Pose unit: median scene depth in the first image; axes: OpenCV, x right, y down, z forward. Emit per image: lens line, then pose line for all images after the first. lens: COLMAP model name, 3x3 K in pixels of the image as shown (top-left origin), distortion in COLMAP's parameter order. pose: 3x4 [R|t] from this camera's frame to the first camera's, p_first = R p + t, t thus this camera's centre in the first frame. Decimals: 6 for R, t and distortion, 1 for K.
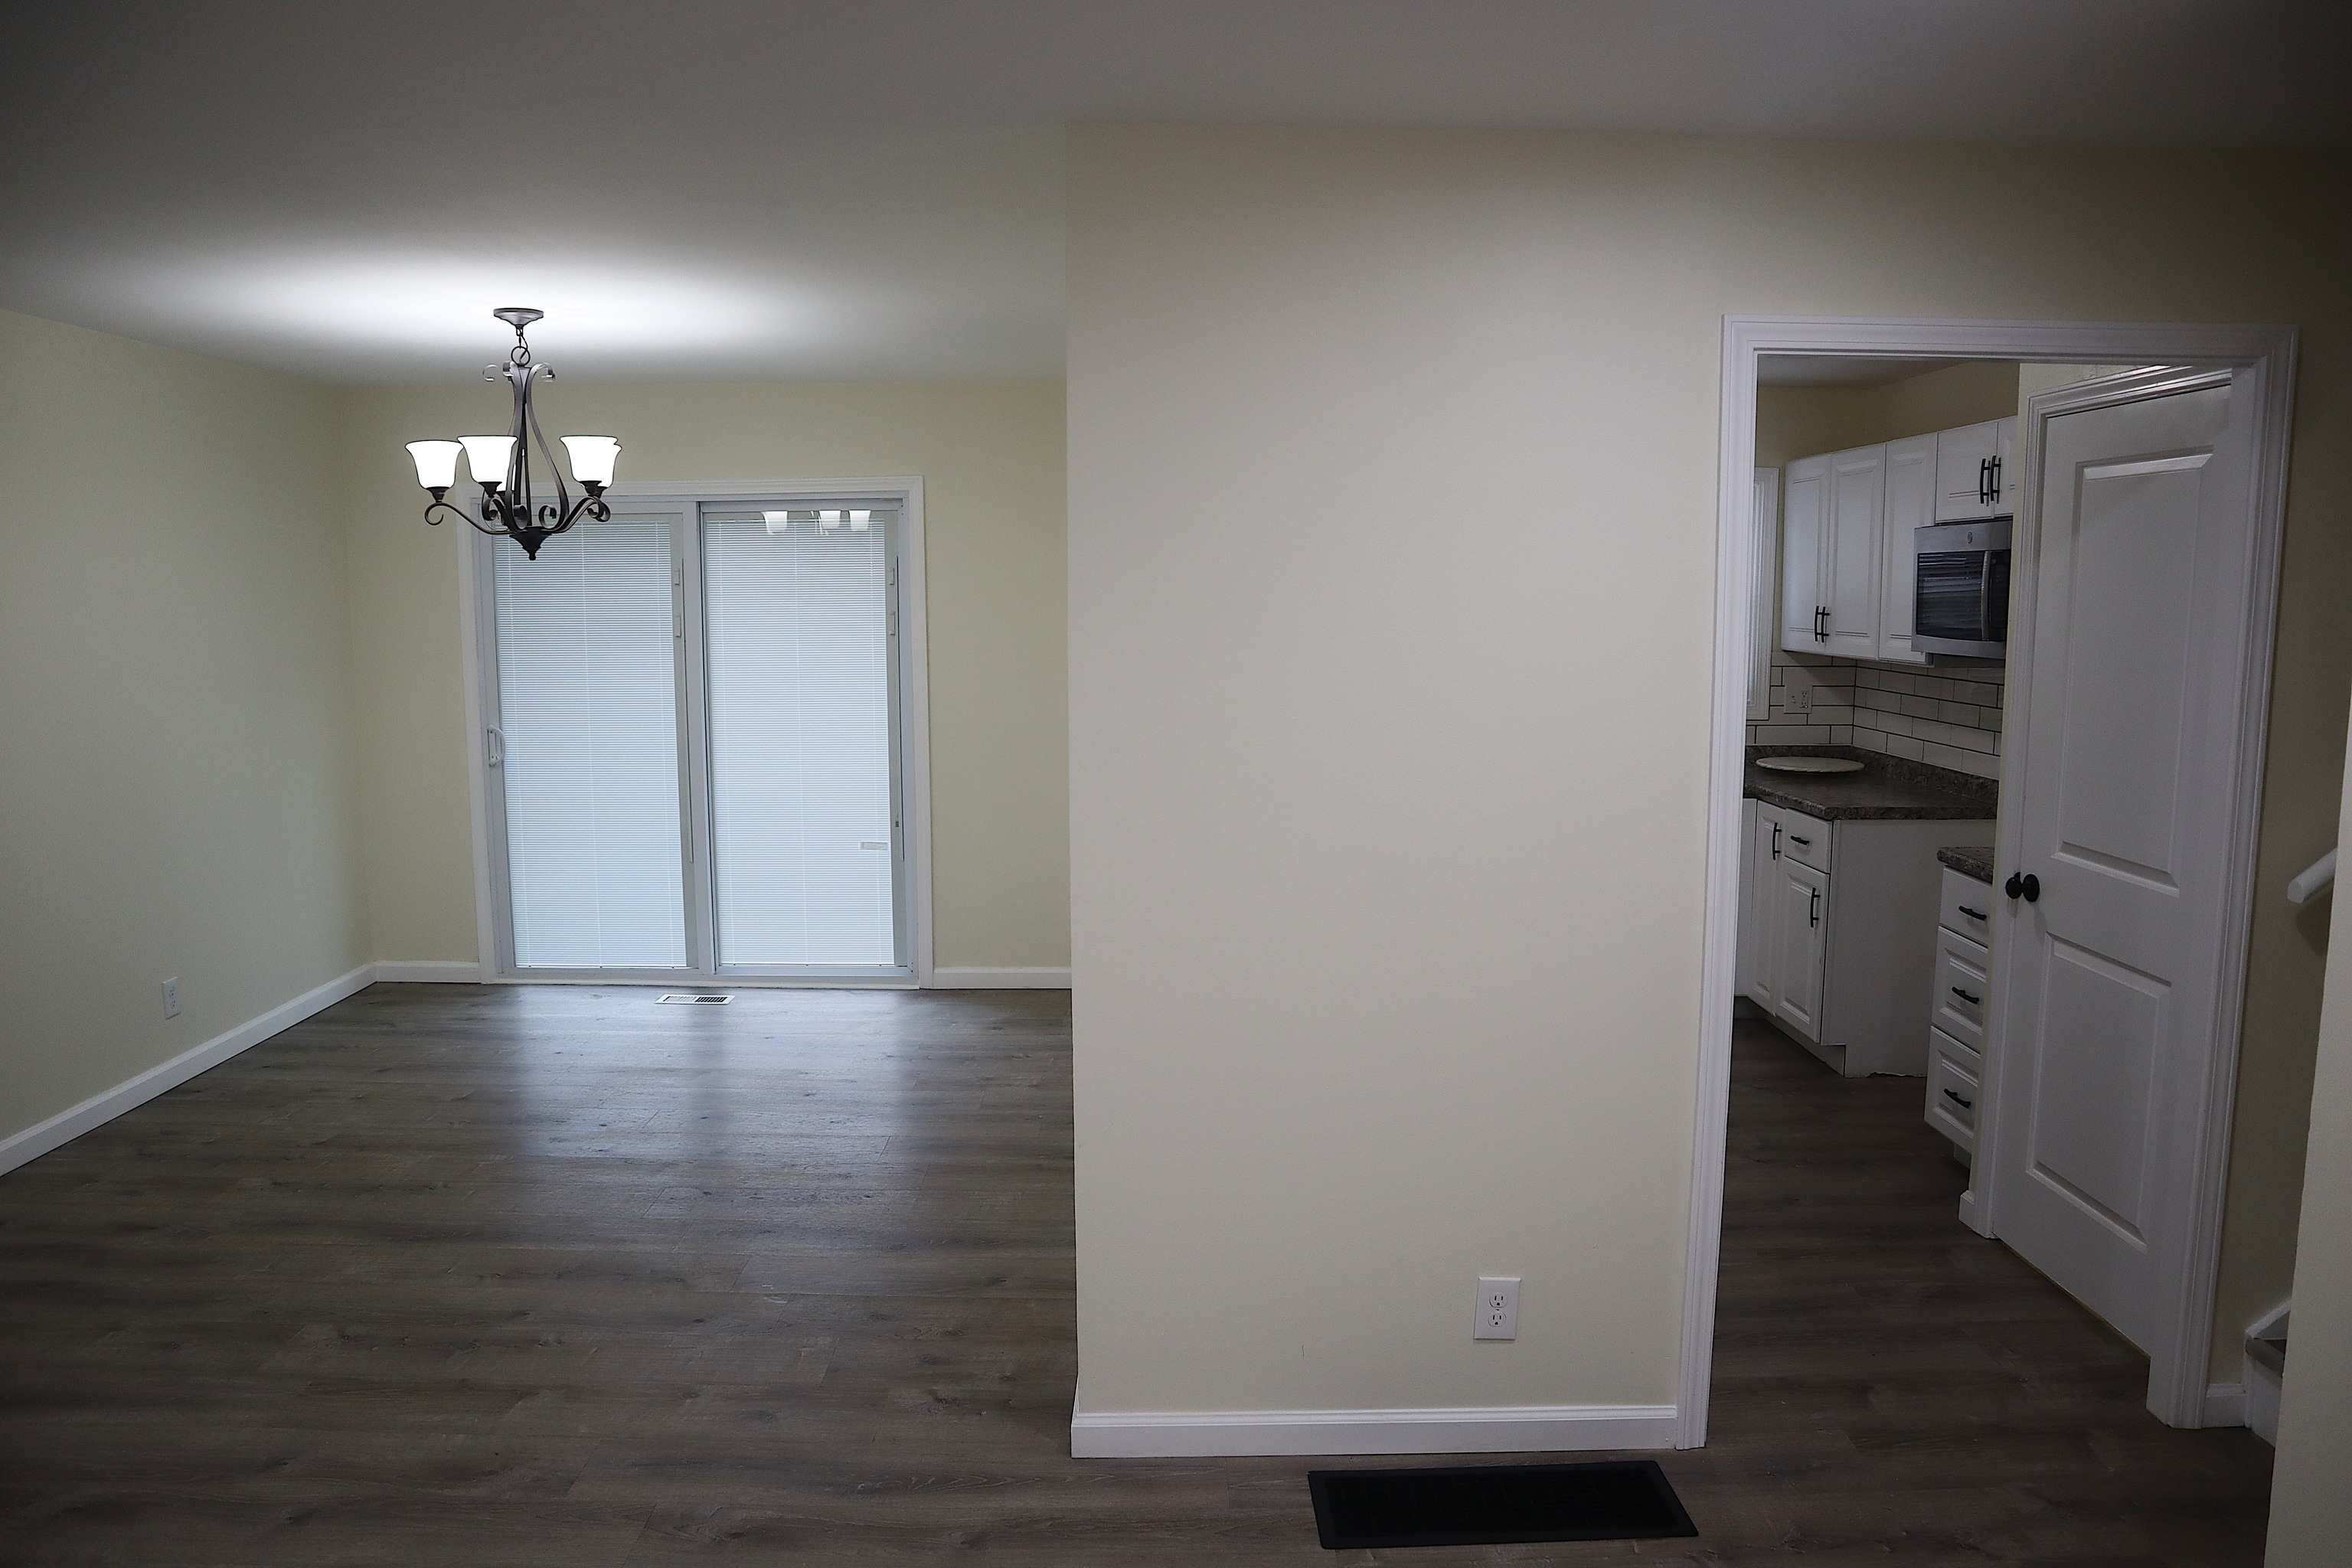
lens RADIAL K [[1624.7, 0, 1170.5], [0, 1624.7, 789.2], [0, 0, 1]] dist [-0.126629, 0.080699]
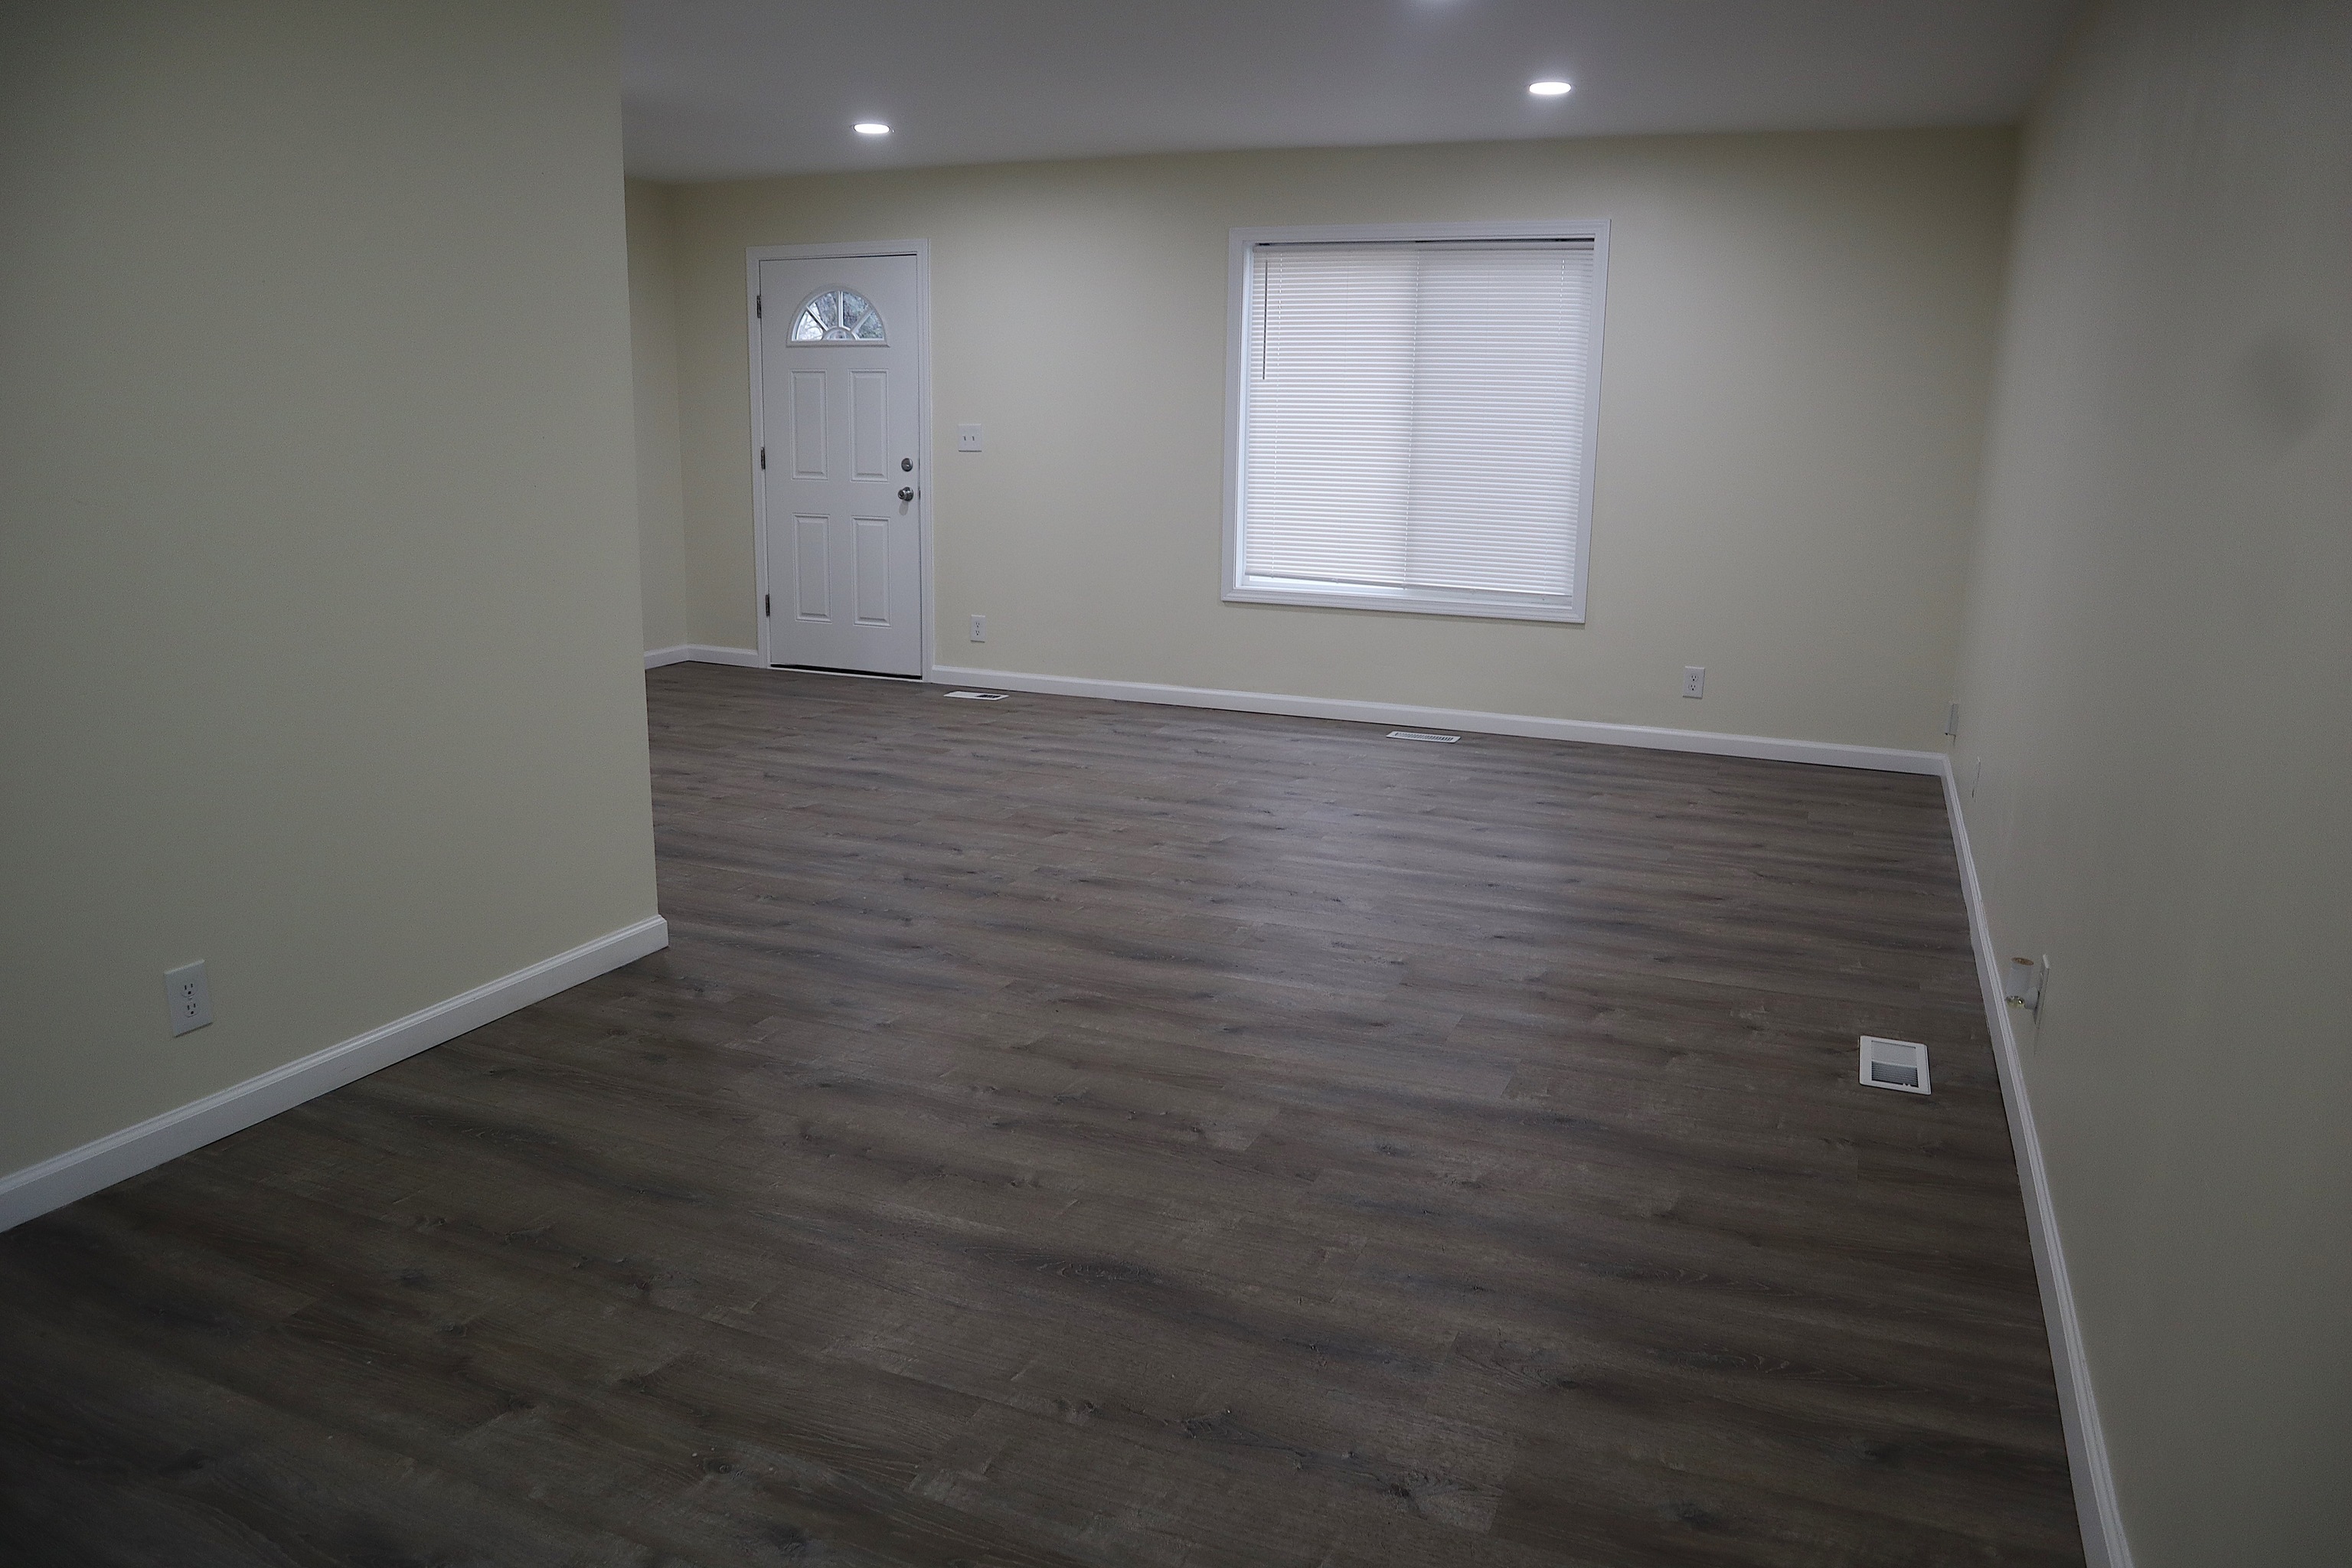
lens RADIAL K [[1624.7, 0, 1170.5], [0, 1624.7, 789.2], [0, 0, 1]] dist [-0.126629, 0.080699]
pose [[-0.917251, -0.105129, 0.384186, -0.553636], [0.034738, 0.939750, 0.340093, -0.085575], [-0.396792, 0.325297, -0.858334, 1.130198]]
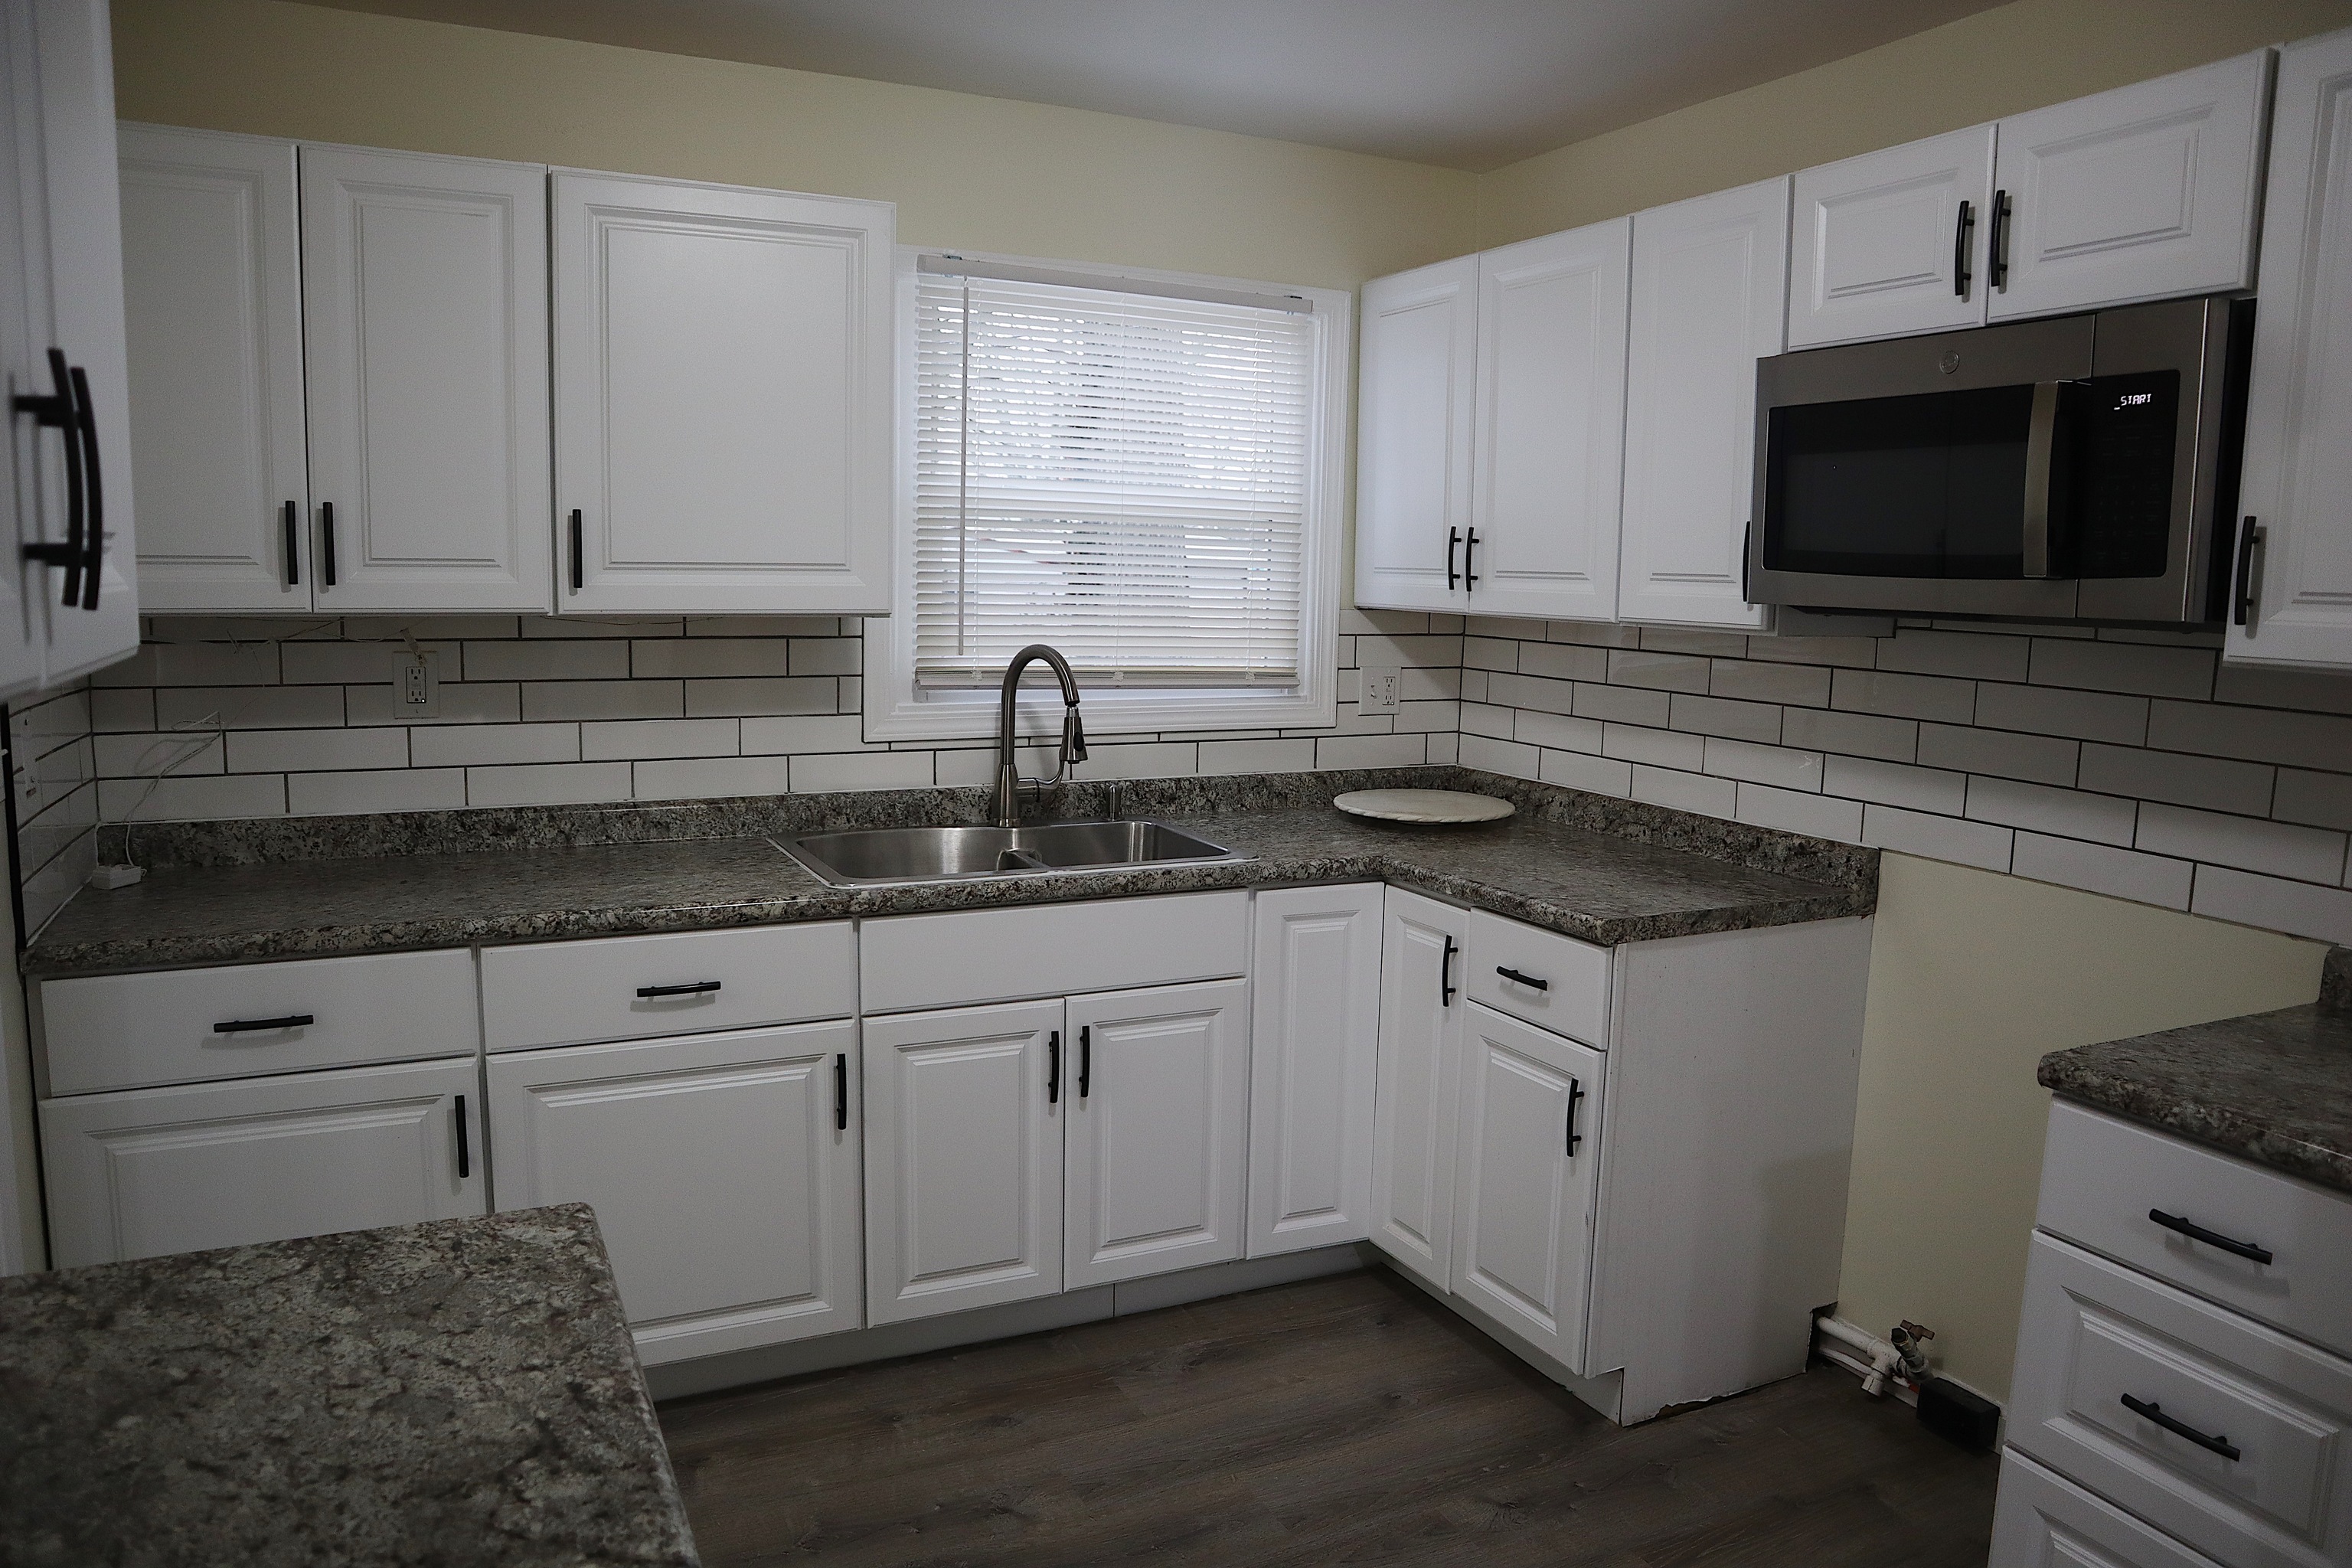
lens RADIAL K [[1624.7, 0, 1170.5], [0, 1624.7, 789.2], [0, 0, 1]] dist [-0.126629, 0.080699]
pose [[0.900162, -0.042373, 0.433490, 0.077436], [0.035769, 0.999087, 0.023383, -0.045588], [-0.434085, -0.005543, 0.900855, 0.610987]]
